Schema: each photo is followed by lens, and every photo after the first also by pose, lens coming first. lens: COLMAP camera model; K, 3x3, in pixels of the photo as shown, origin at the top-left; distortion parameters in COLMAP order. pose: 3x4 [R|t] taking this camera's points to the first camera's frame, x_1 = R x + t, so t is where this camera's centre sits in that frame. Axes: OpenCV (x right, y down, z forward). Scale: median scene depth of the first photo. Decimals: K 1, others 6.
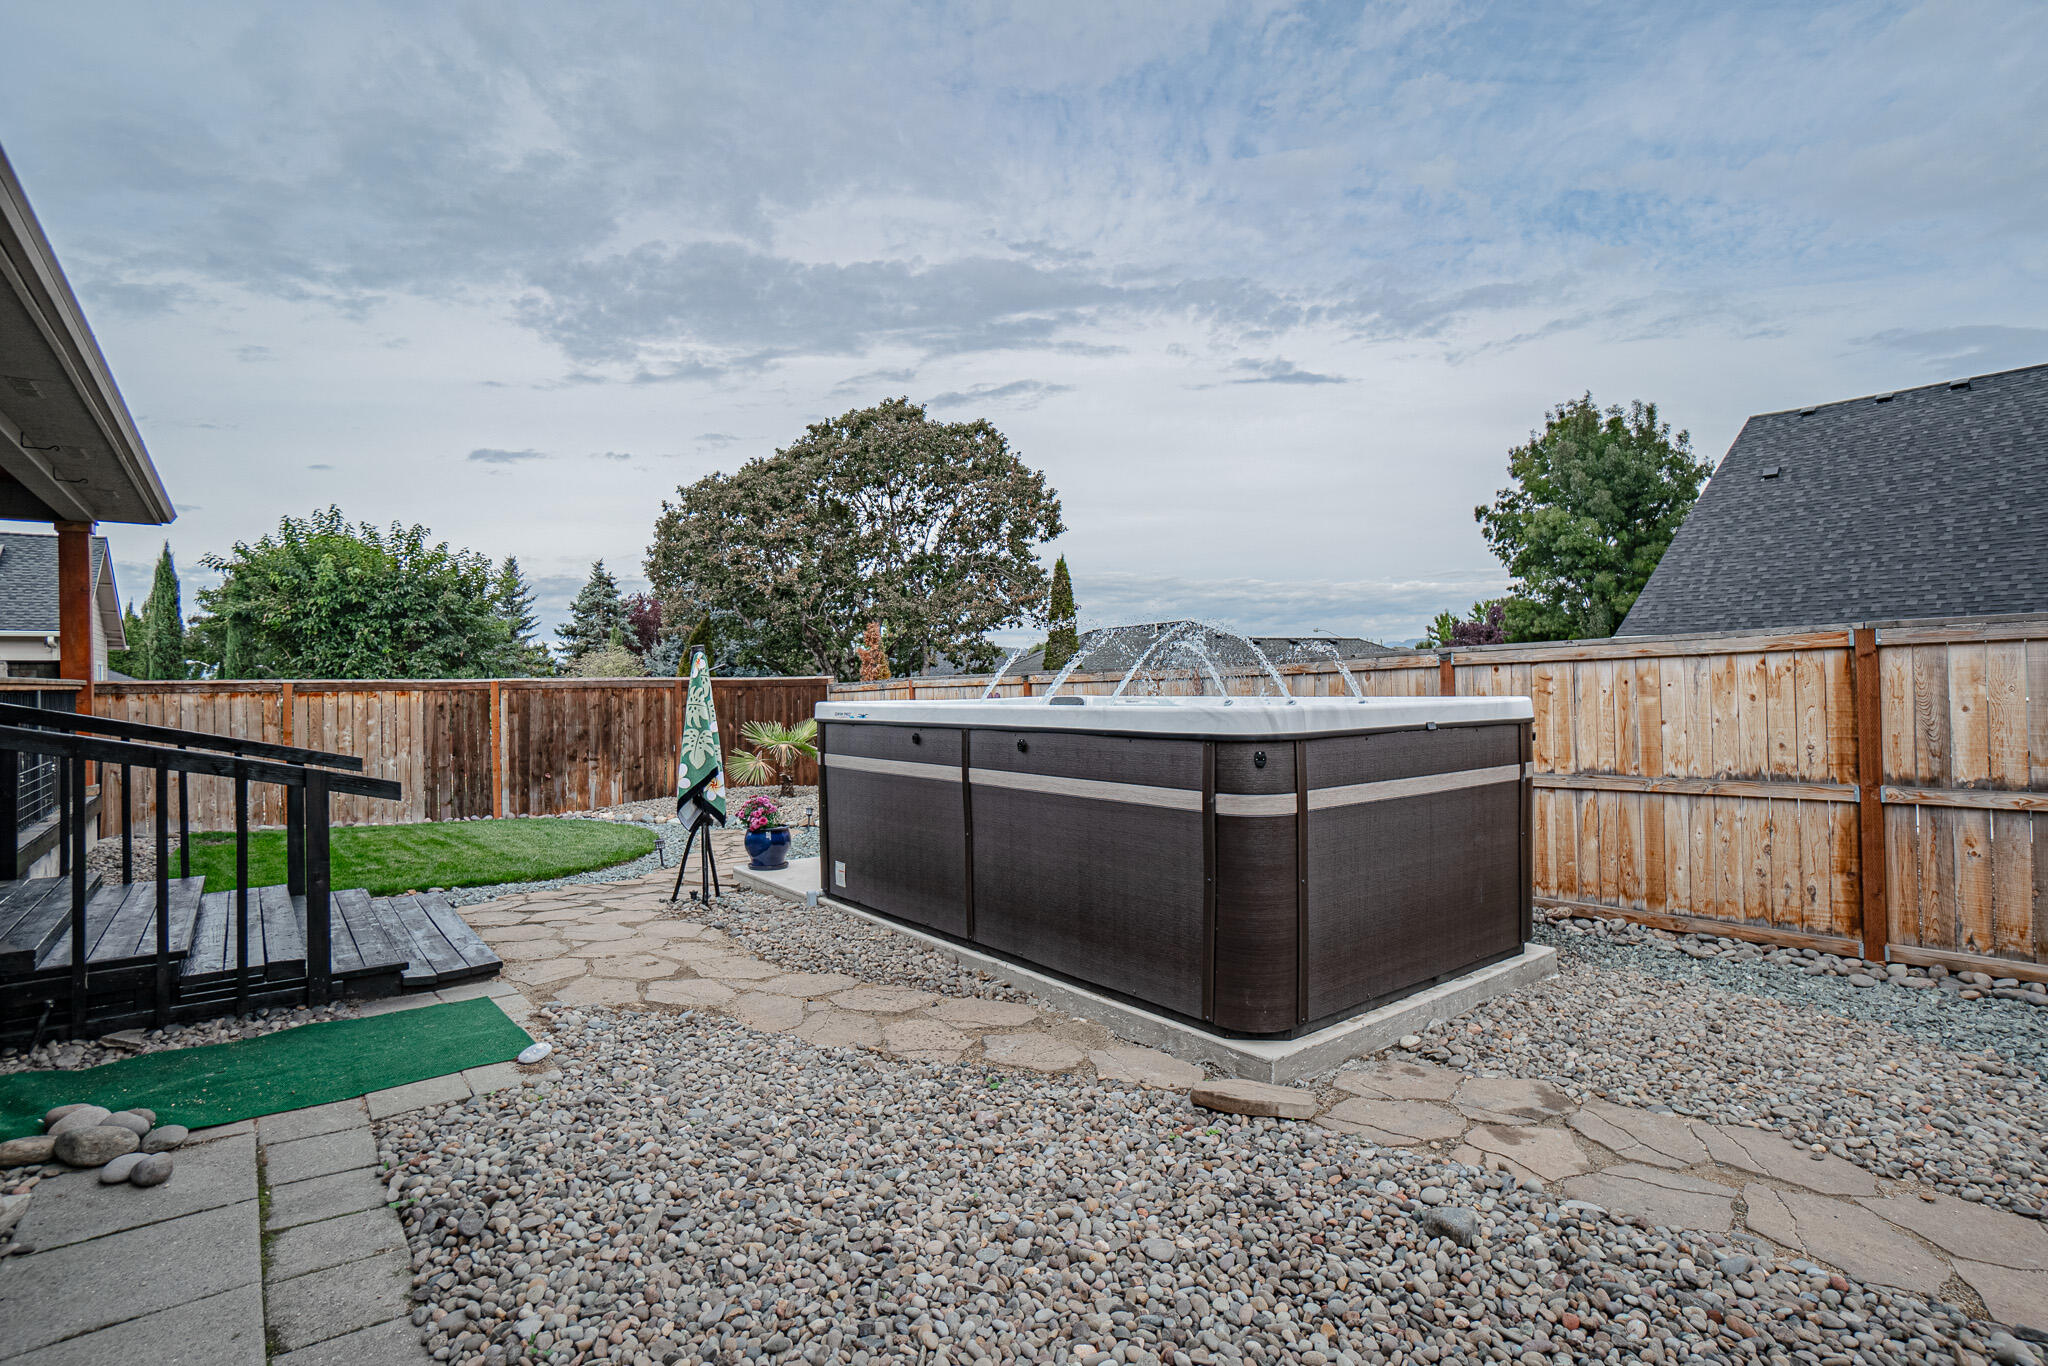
lens RADIAL K [[1000.0, 0, 1007.7], [0, 1000.0, 680.3], [0, 0, 1]] dist [-0.029247, 0.000124]
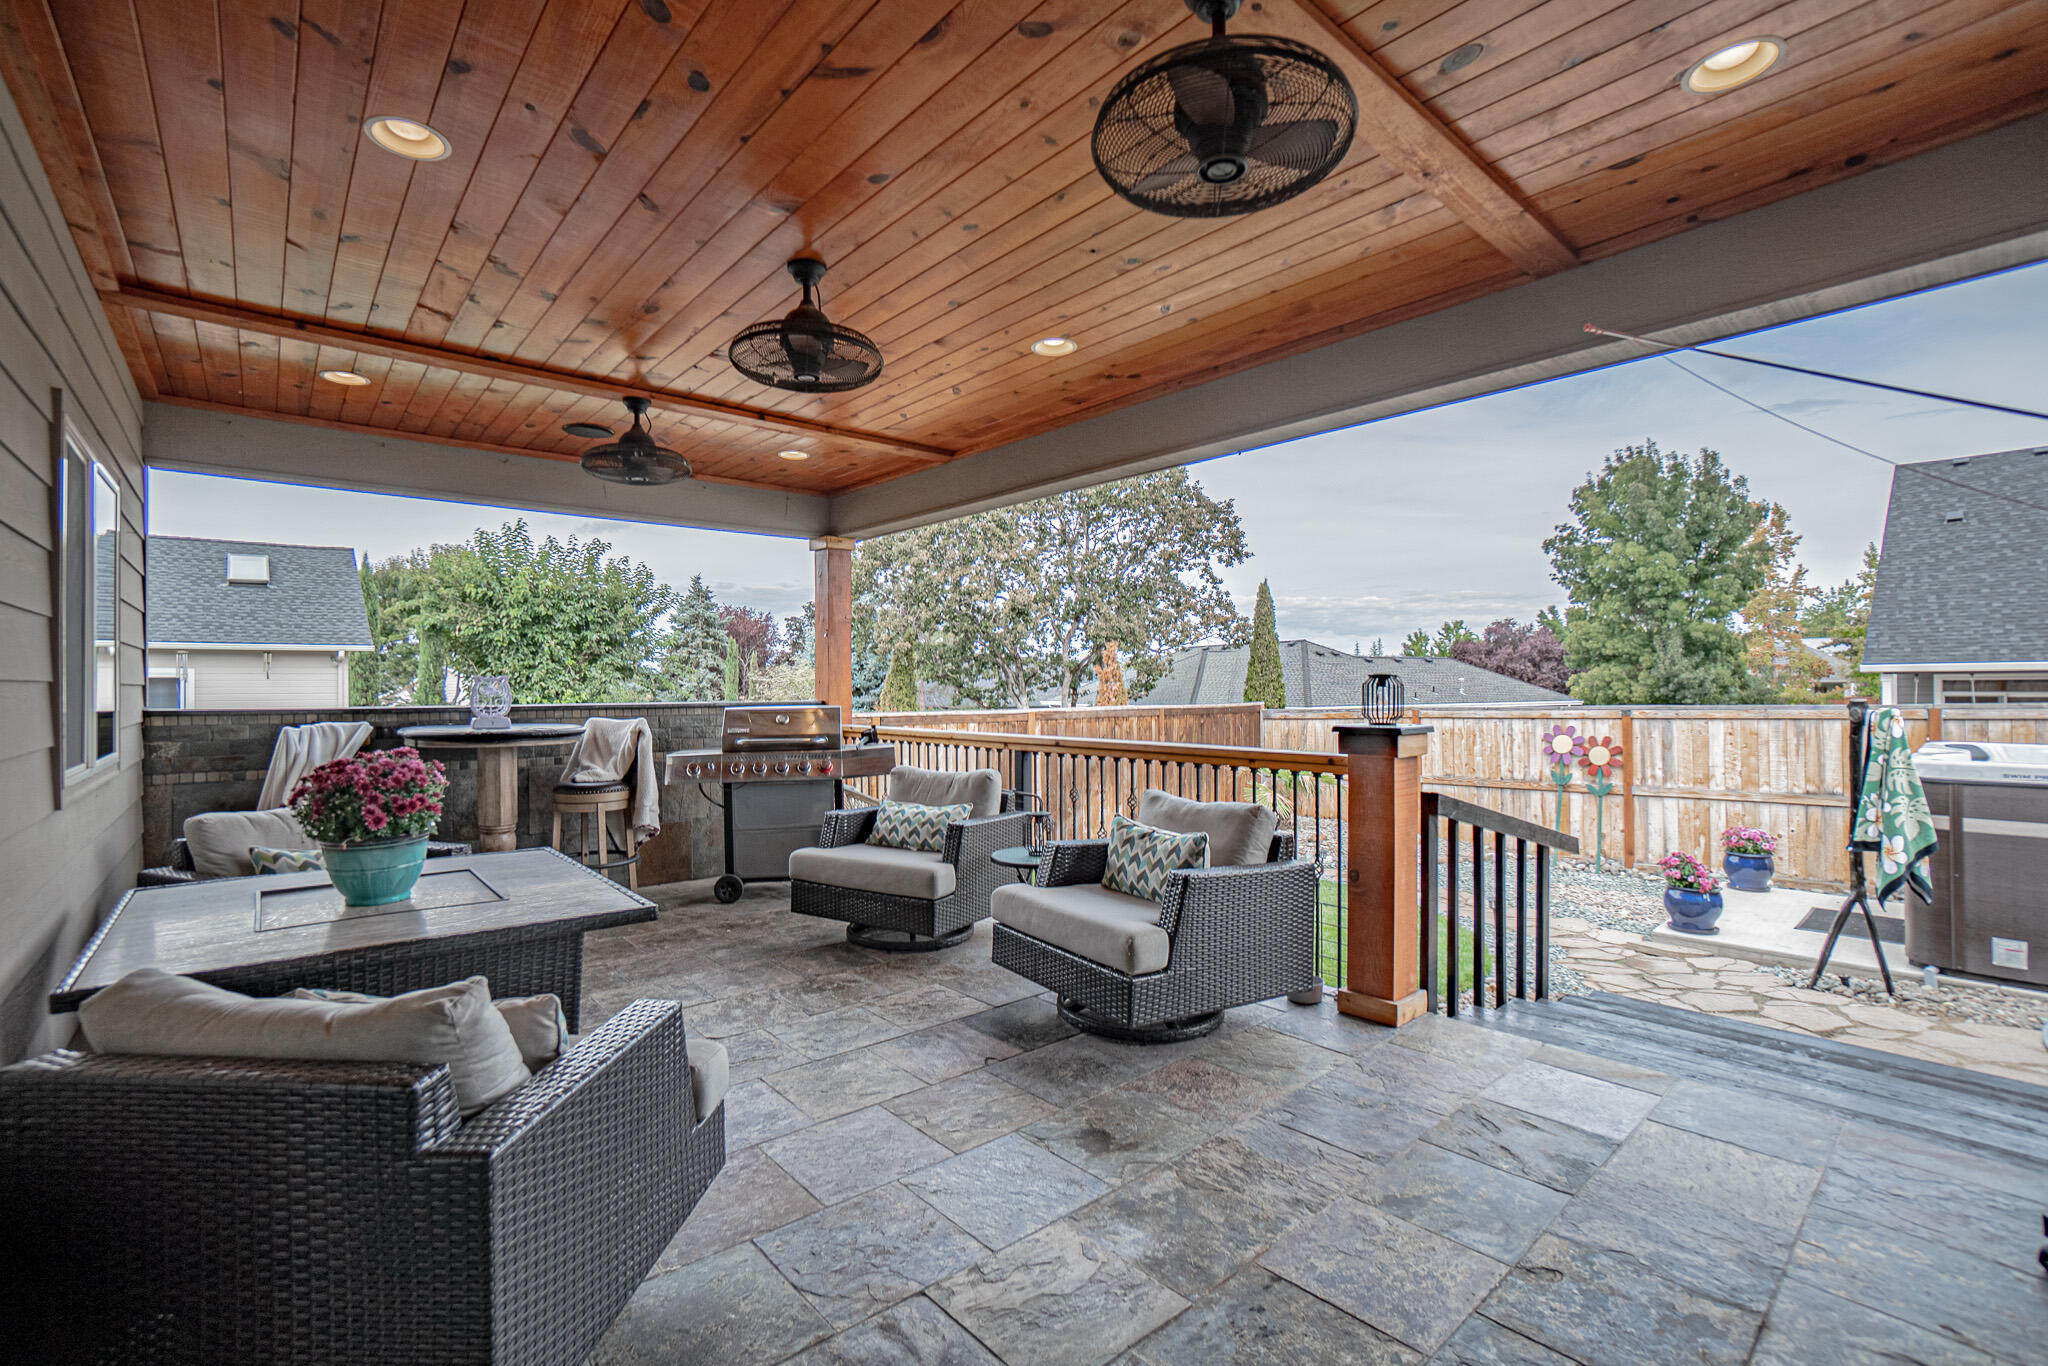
lens RADIAL K [[907.2, 0, 1010.9], [0, 907.2, 682.2], [0, 0, 1]] dist [-0.052908, 0.017458]
pose [[0.997962, 0.007021, 0.063416, -0.245581], [-0.006719, 0.999965, -0.004960, -0.008925], [-0.063449, 0.004524, 0.997975, 0.060575]]
